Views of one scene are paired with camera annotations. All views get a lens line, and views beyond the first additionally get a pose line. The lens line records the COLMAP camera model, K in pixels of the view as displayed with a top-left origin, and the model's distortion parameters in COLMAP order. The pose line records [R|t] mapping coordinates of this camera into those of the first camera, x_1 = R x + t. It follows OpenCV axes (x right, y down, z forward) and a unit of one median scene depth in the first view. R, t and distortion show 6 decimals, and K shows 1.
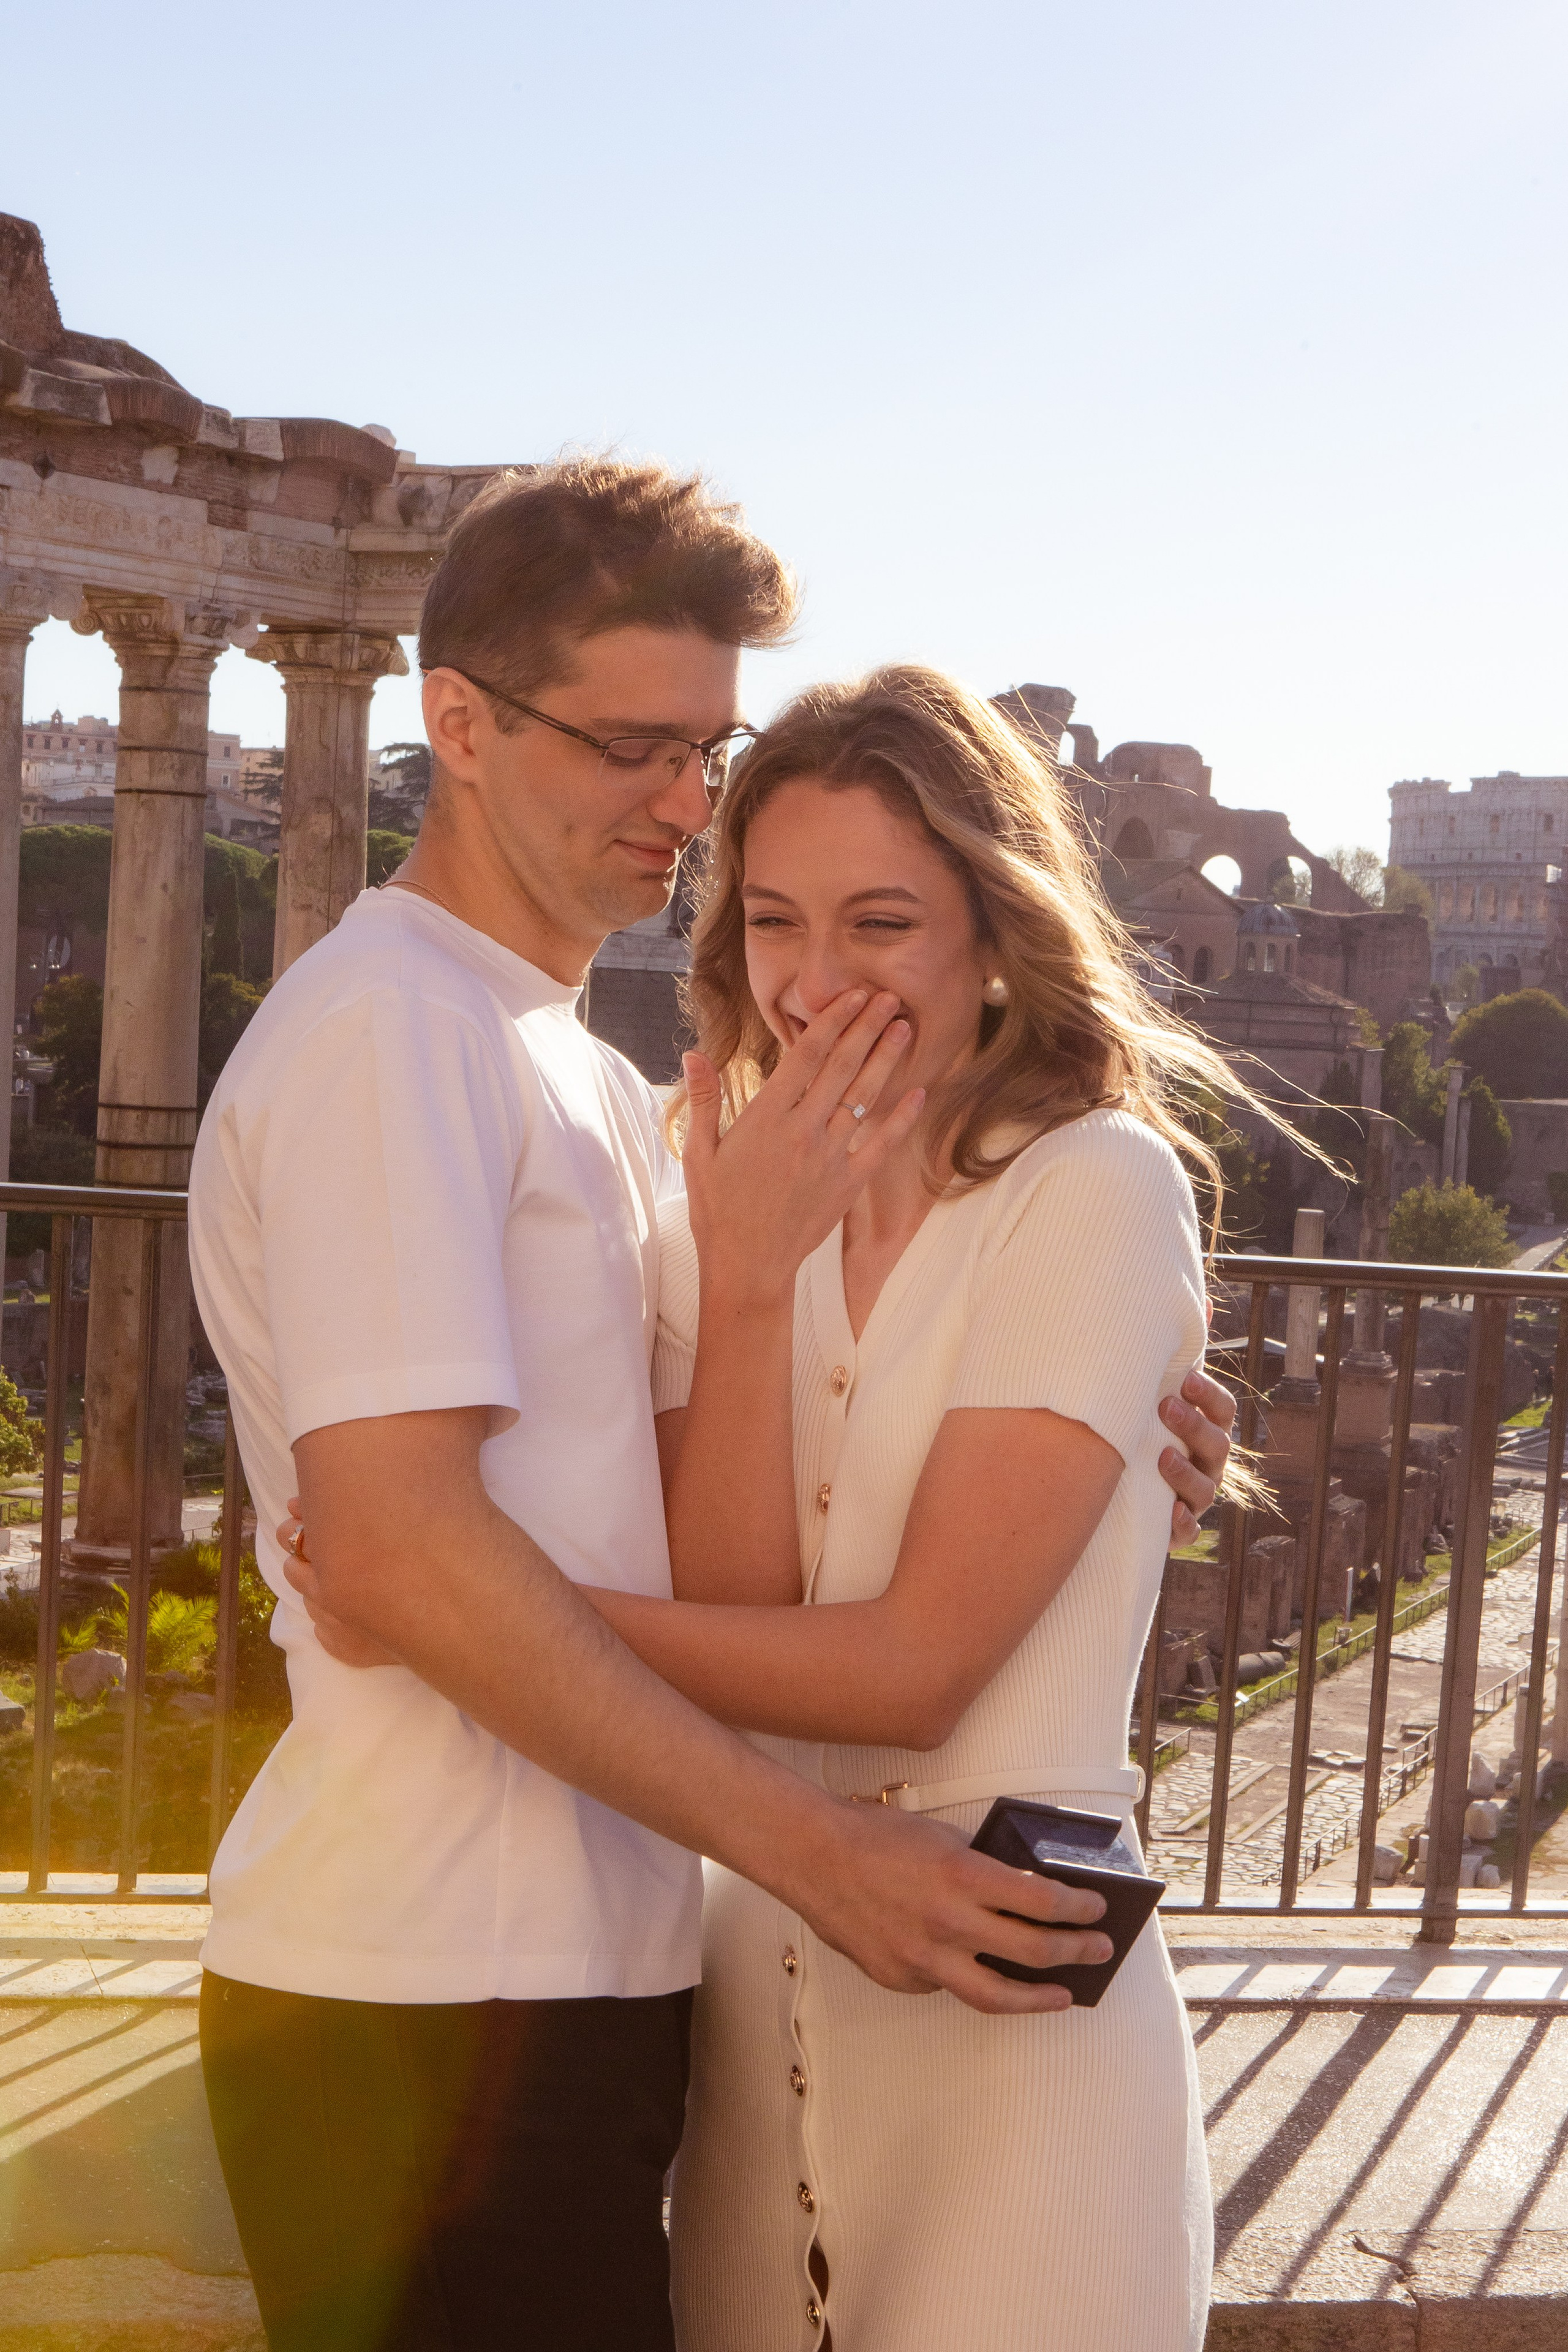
lens RADIAL K [[4174.7, 0, 793.6], [0, 4174.7, 1148.7], [0, 0, 1]] dist [0.017604, 0.115417]
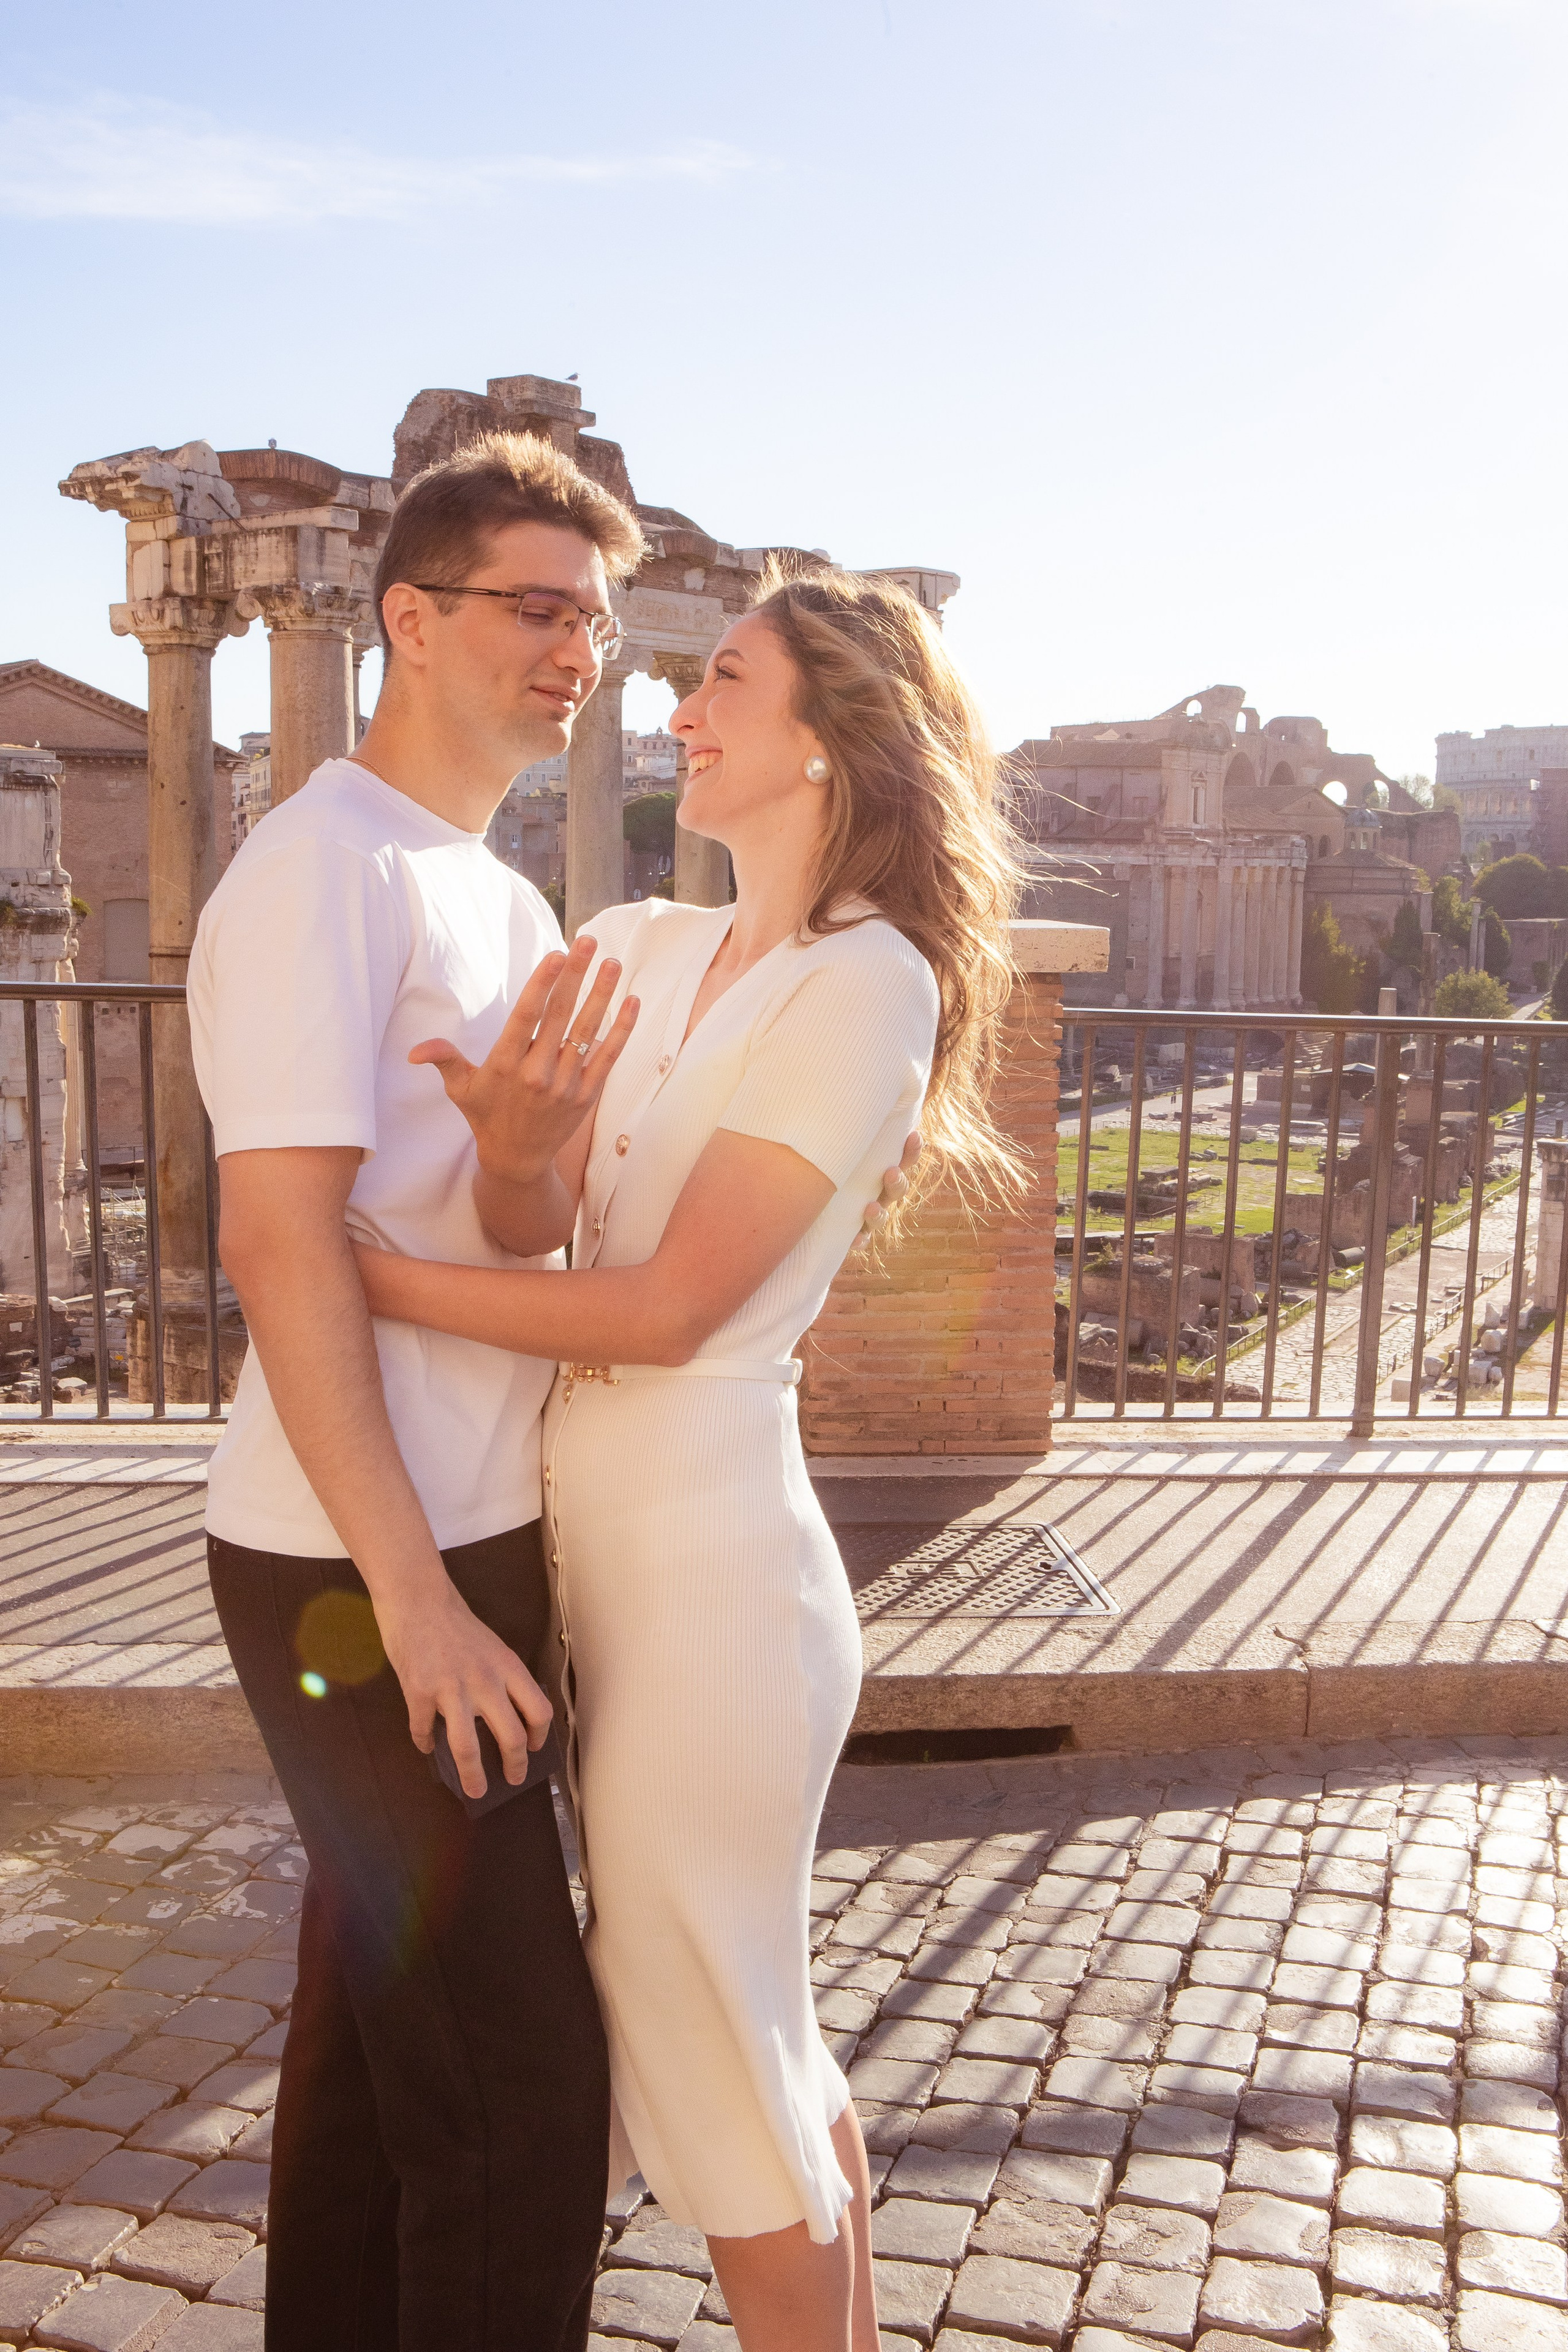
lens RADIAL K [[2373.1, 0, 784.0], [0, 2373.1, 1176.0], [0, 0, 1]] dist [-0.069935, 0.120052]
pose [[0.990865, -0.022502, -0.132964, 0.009648], [0.034026, 0.995796, 0.085041, 0.000851], [0.130492, -0.088789, 0.987466, 0.013817]]
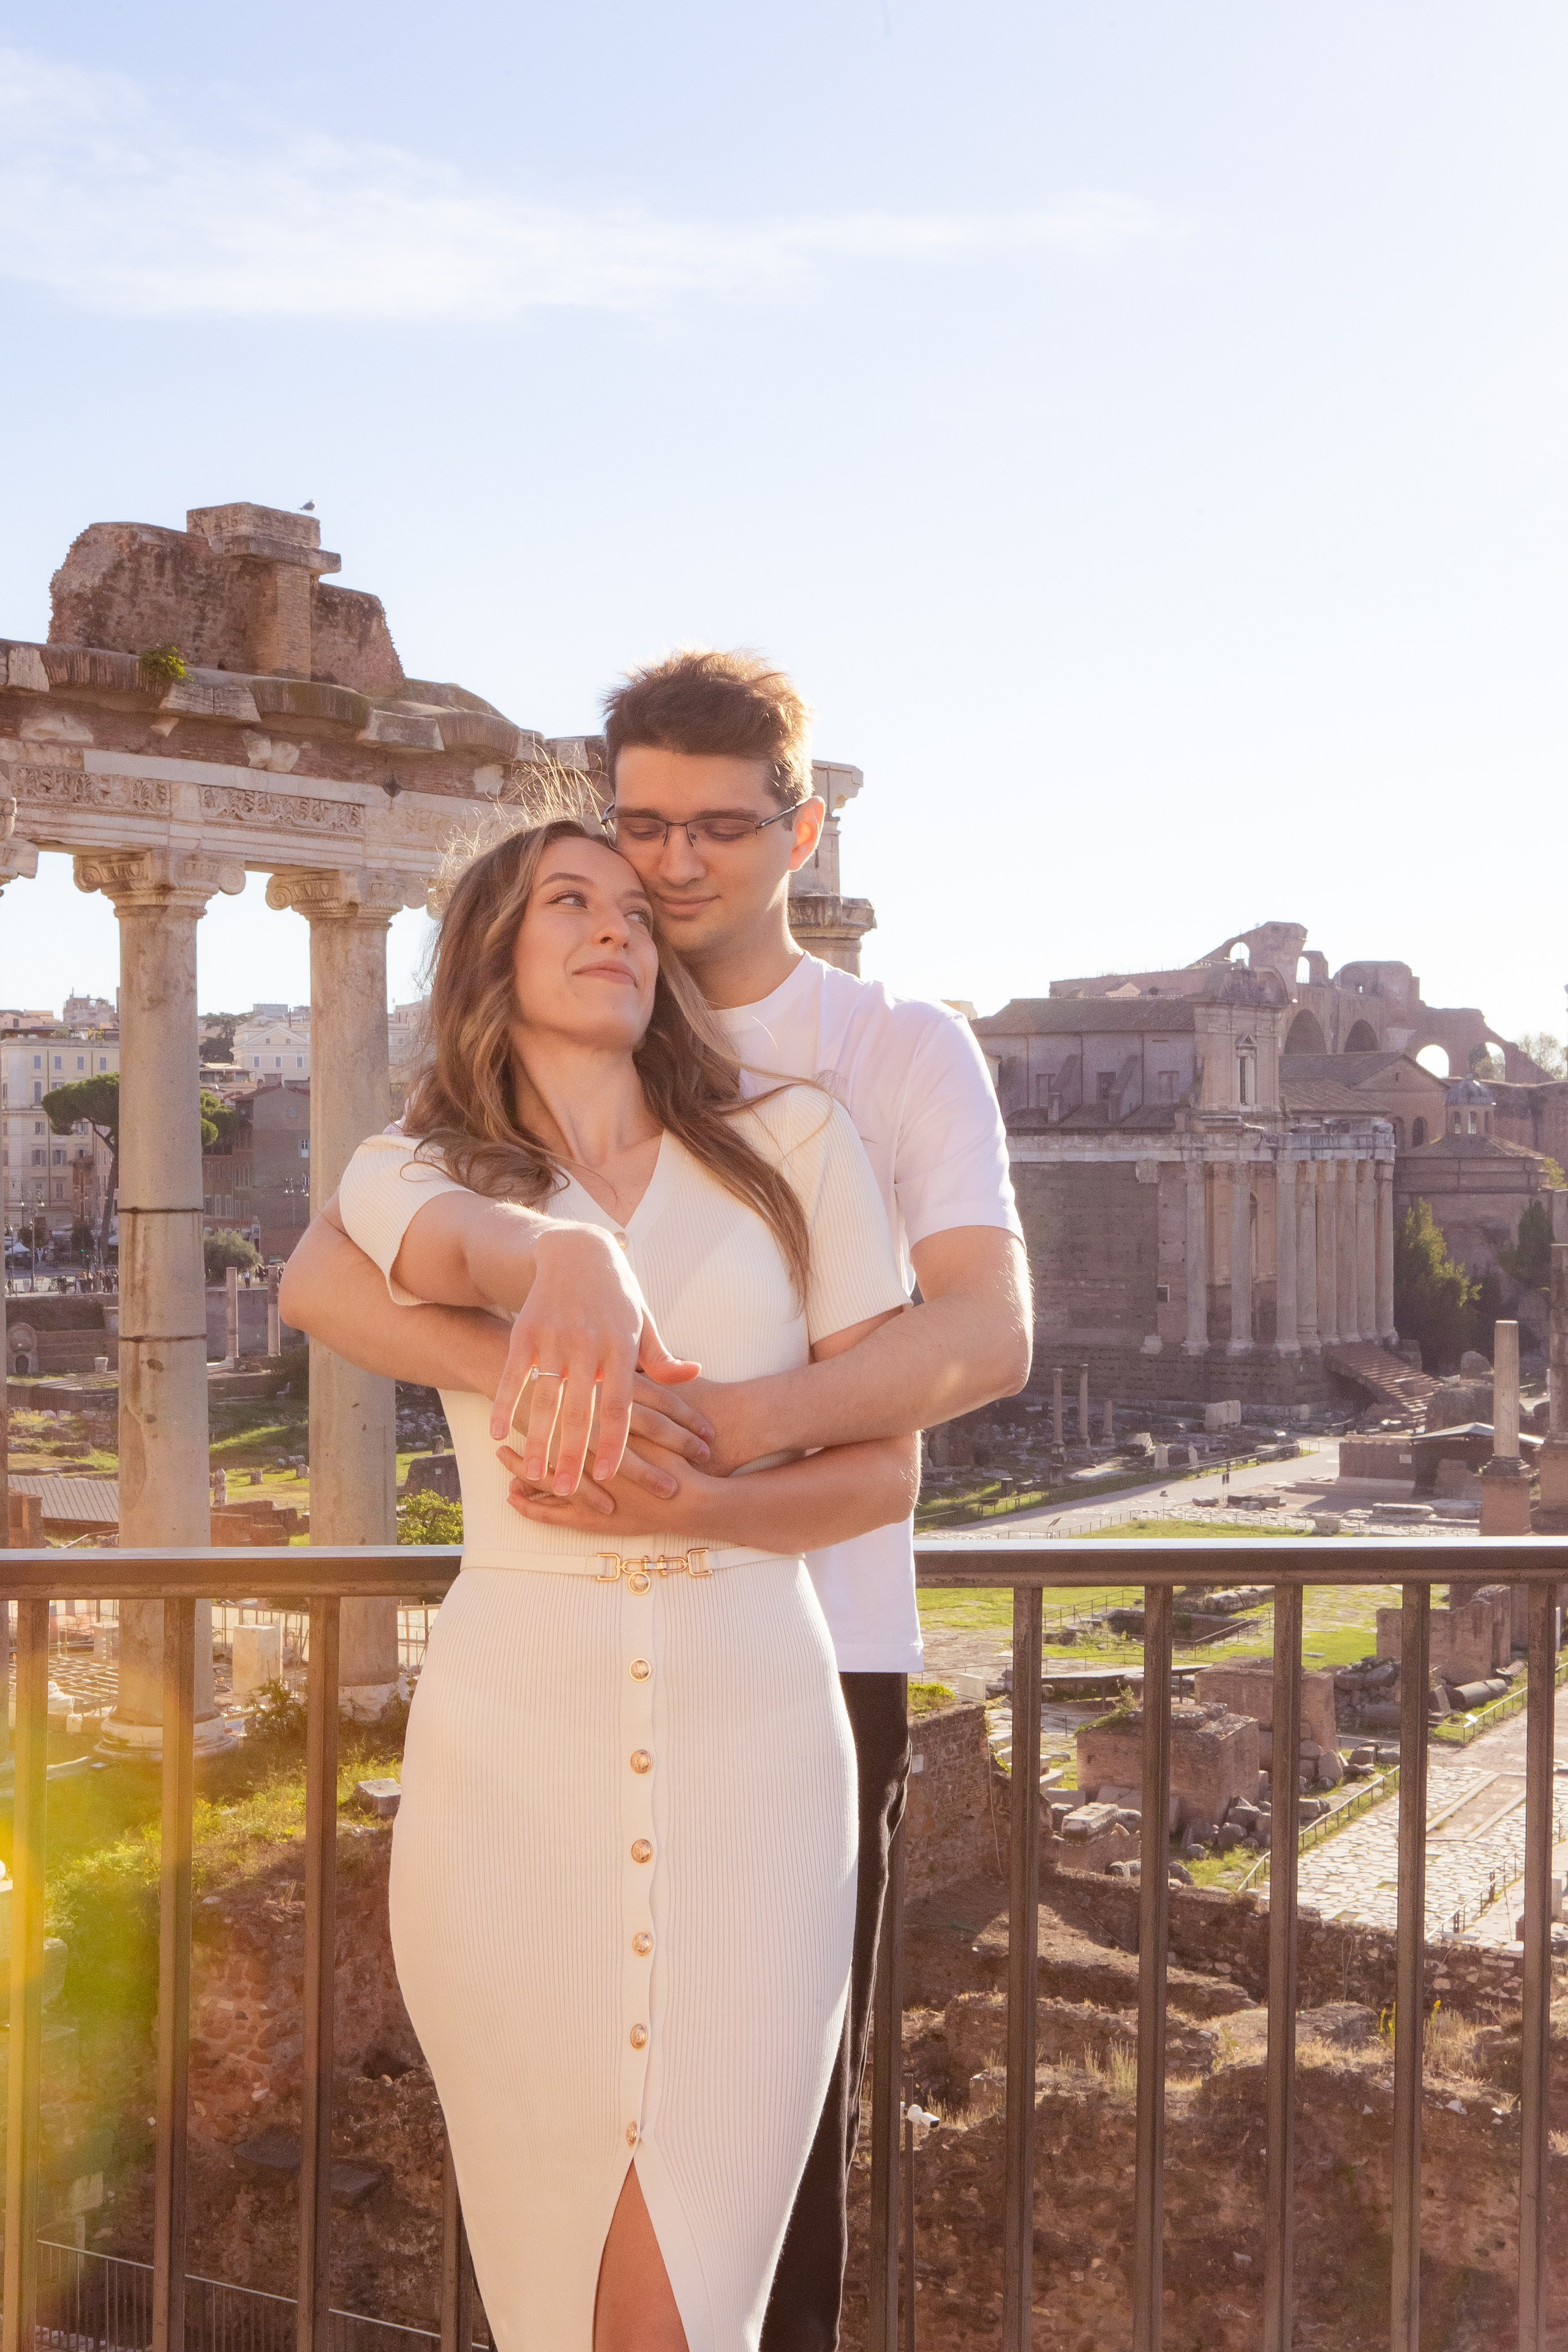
lens RADIAL K [[3086.4, 0, 824.3], [0, 3086.4, 1165.0], [0, 0, 1]] dist [0.004503, 0.013033]
pose [[0.992331, -0.060482, -0.107806, 0.038924], [0.055749, 0.997366, -0.046394, -0.000668], [0.110328, 0.040029, 0.993089, 0.097291]]
